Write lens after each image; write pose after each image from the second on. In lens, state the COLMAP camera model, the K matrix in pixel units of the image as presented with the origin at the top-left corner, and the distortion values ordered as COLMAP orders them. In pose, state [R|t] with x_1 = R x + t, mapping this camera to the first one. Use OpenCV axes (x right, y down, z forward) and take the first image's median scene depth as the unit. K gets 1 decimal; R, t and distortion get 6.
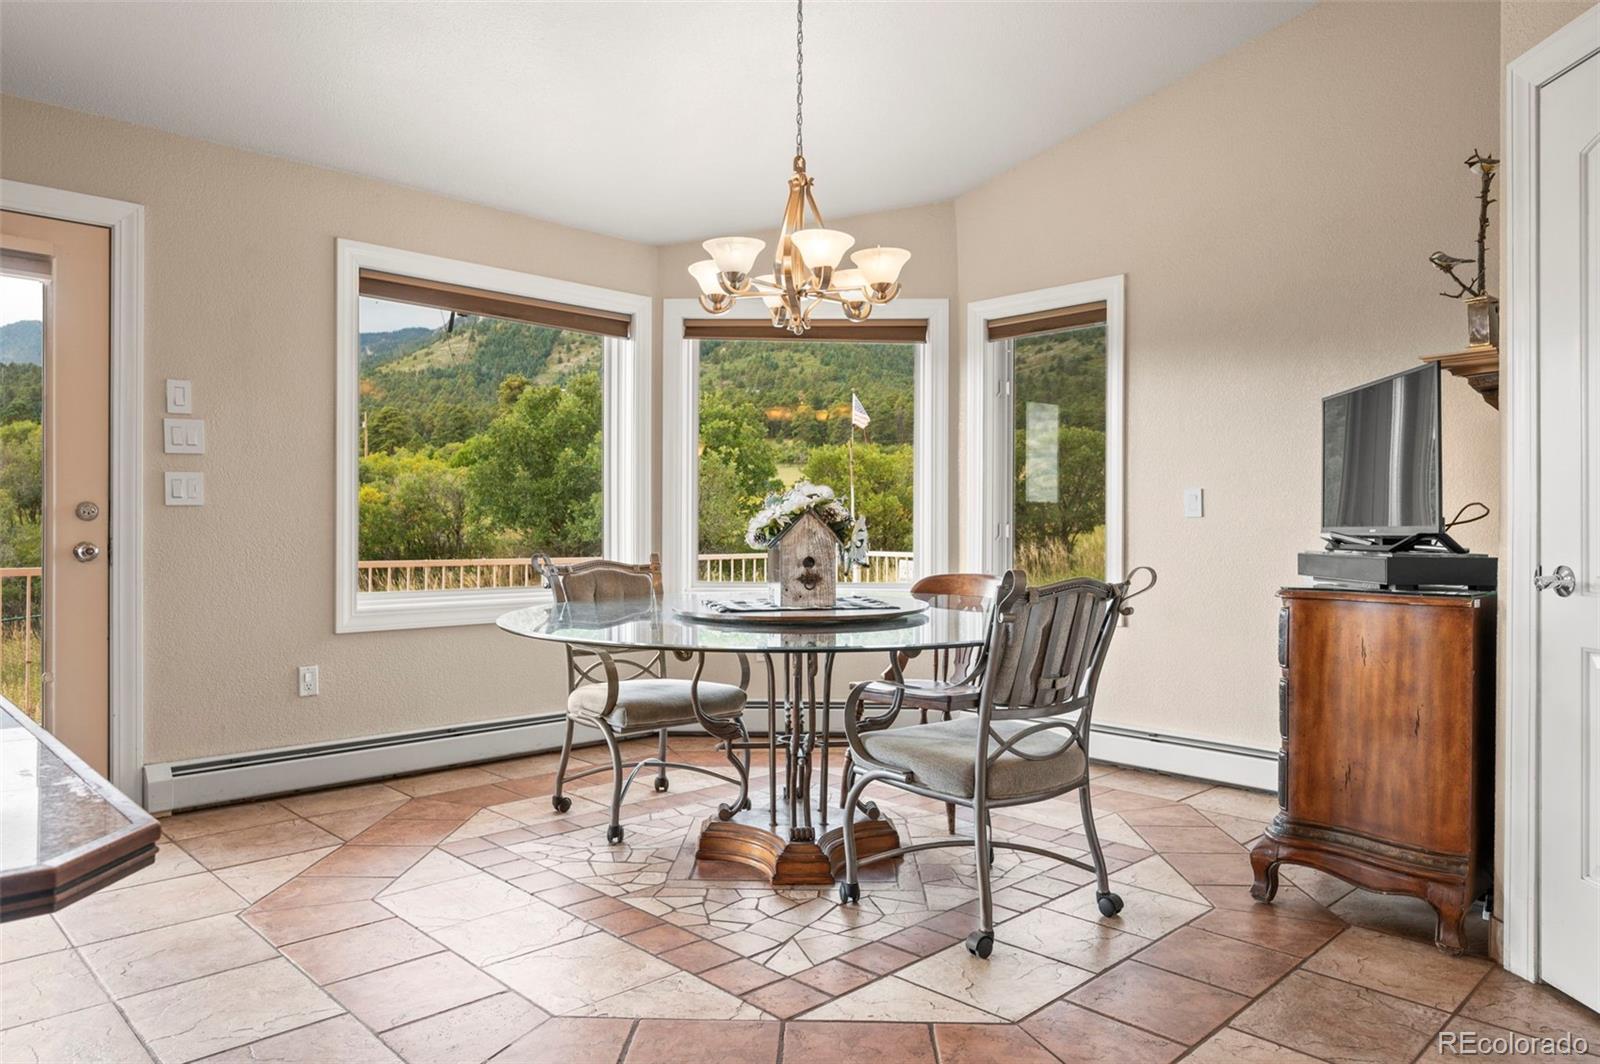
lens RADIAL K [[1041.7, 0, 800.0], [0, 1041.7, 532.0], [0, 0, 1]] dist [-0.004289, -0.000266]
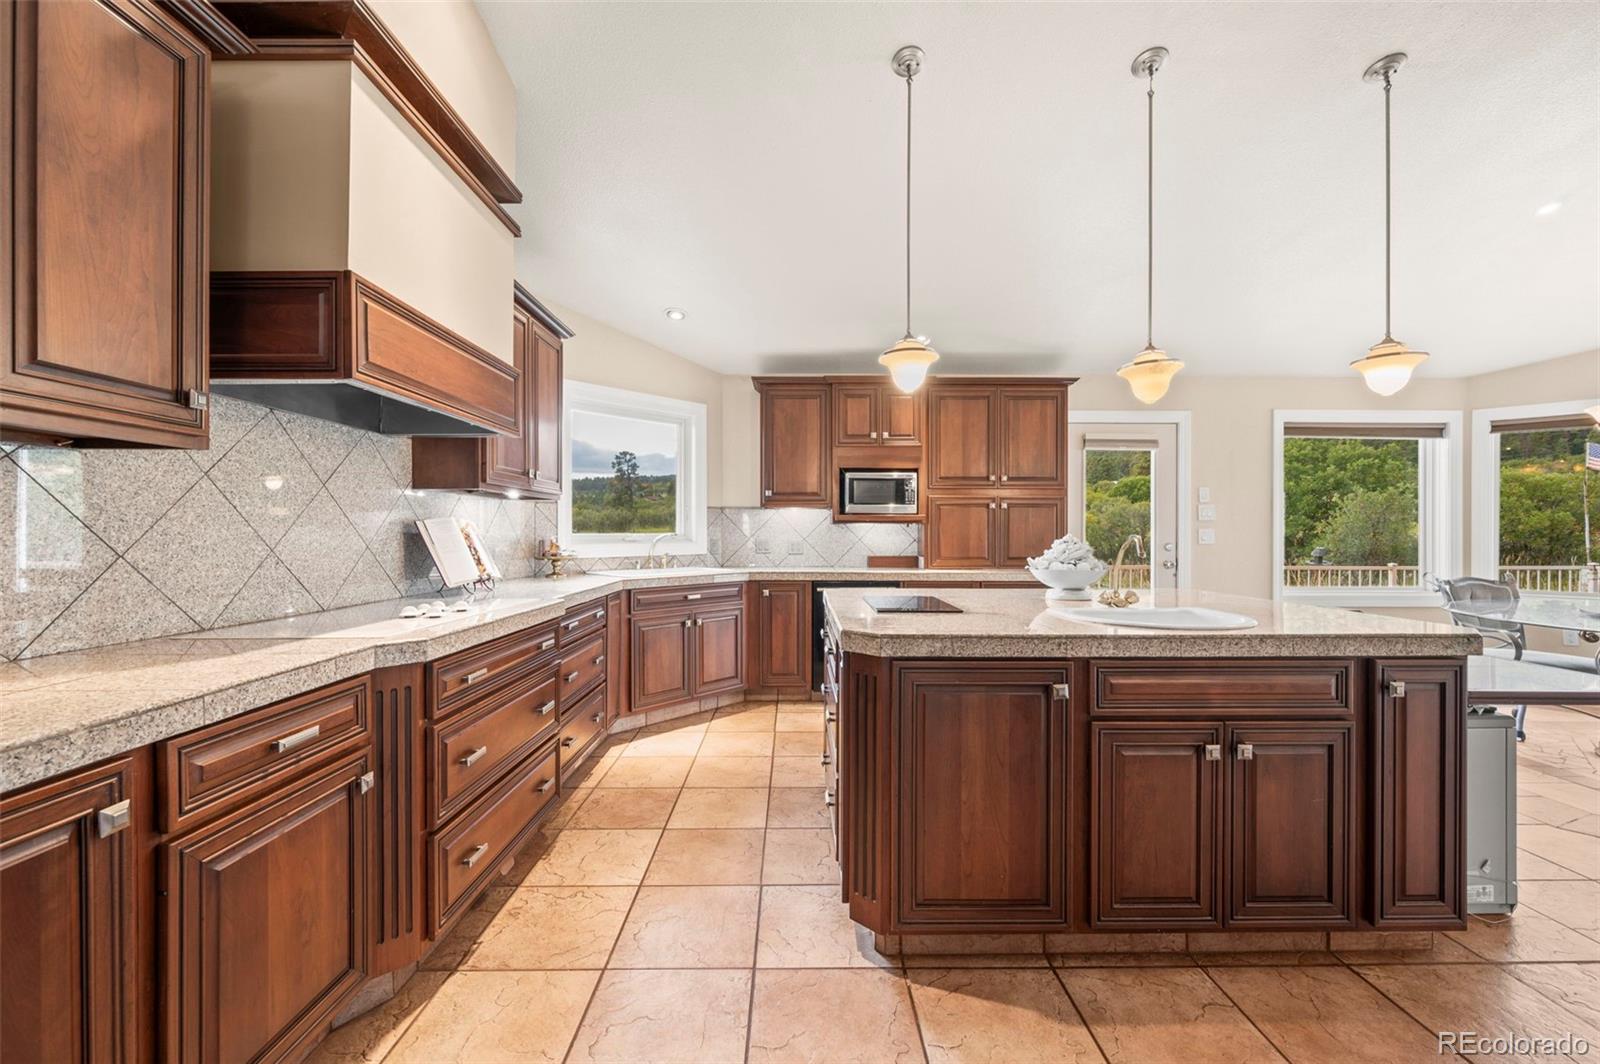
lens RADIAL K [[629.1, 0, 802.1], [0, 629.1, 531.6], [0, 0, 1]] dist [-0.000987, -0.000082]
pose [[0.725893, -0.002081, -0.687804, -0.263952], [-0.003270, 0.999974, -0.006477, -0.035772], [0.687800, 0.006951, 0.725867, -0.492629]]
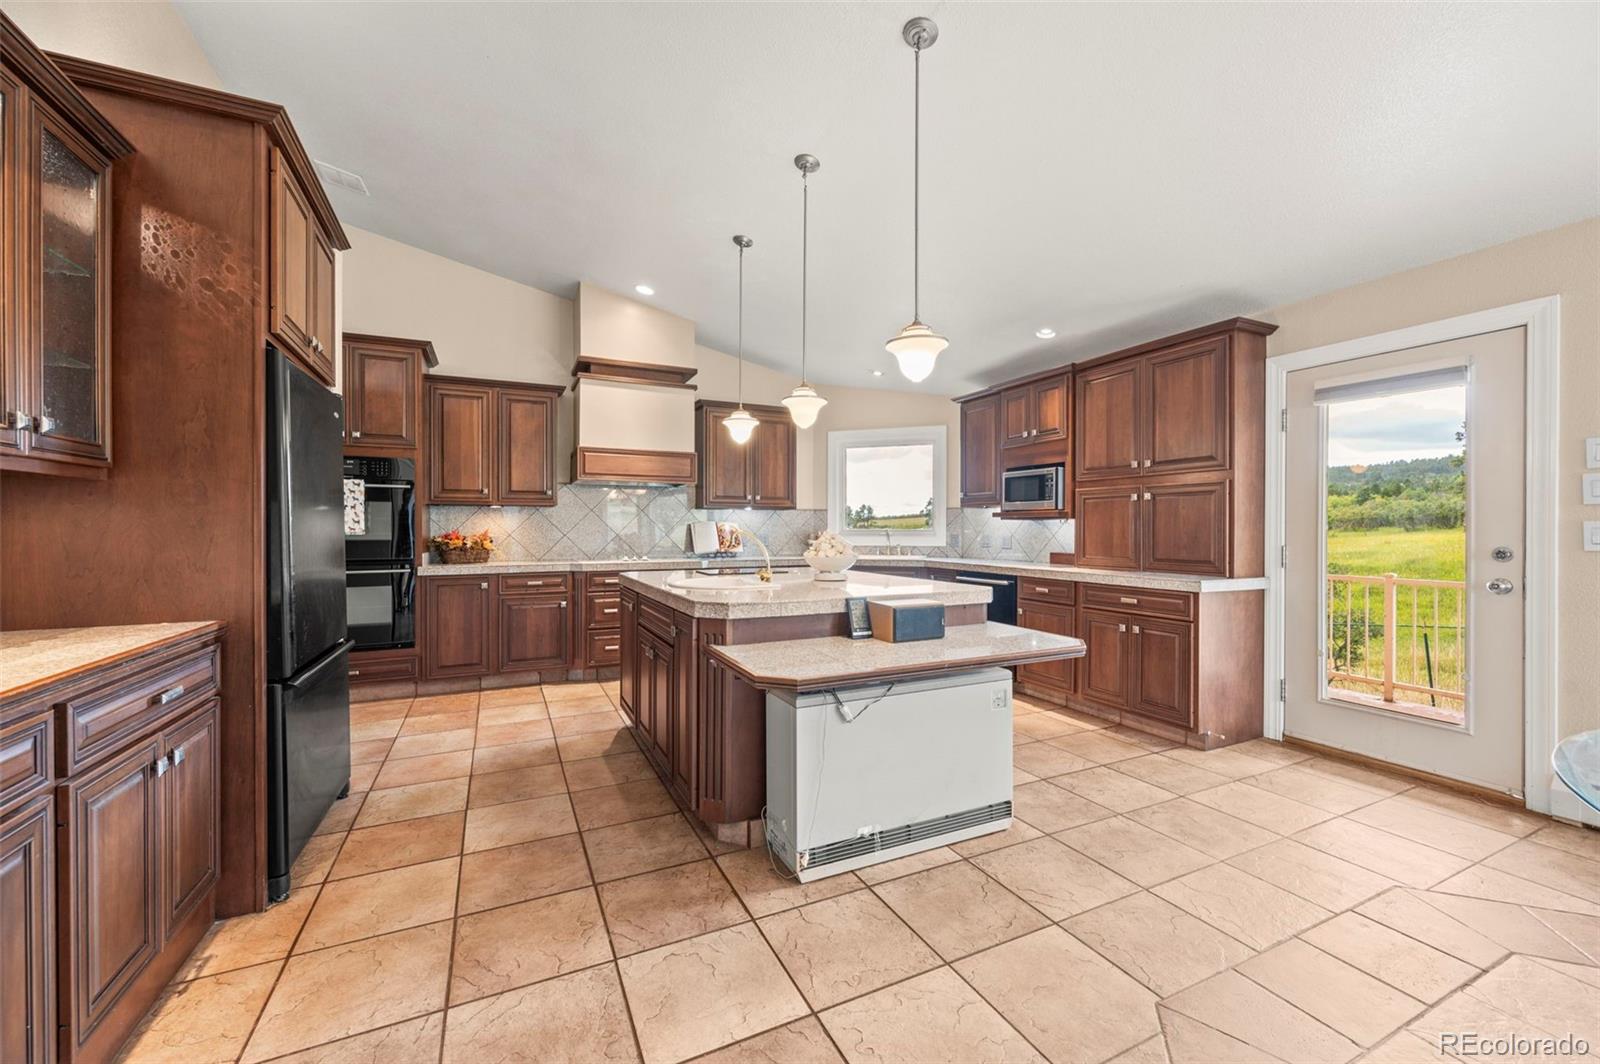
lens RADIAL K [[629.1, 0, 802.1], [0, 629.1, 531.6], [0, 0, 1]] dist [-0.000987, -0.000082]
pose [[-0.318074, 0.001431, -0.948065, 0.267527], [-0.006494, 0.999972, 0.003688, -0.038438], [0.948044, 0.007329, -0.318056, 0.364046]]
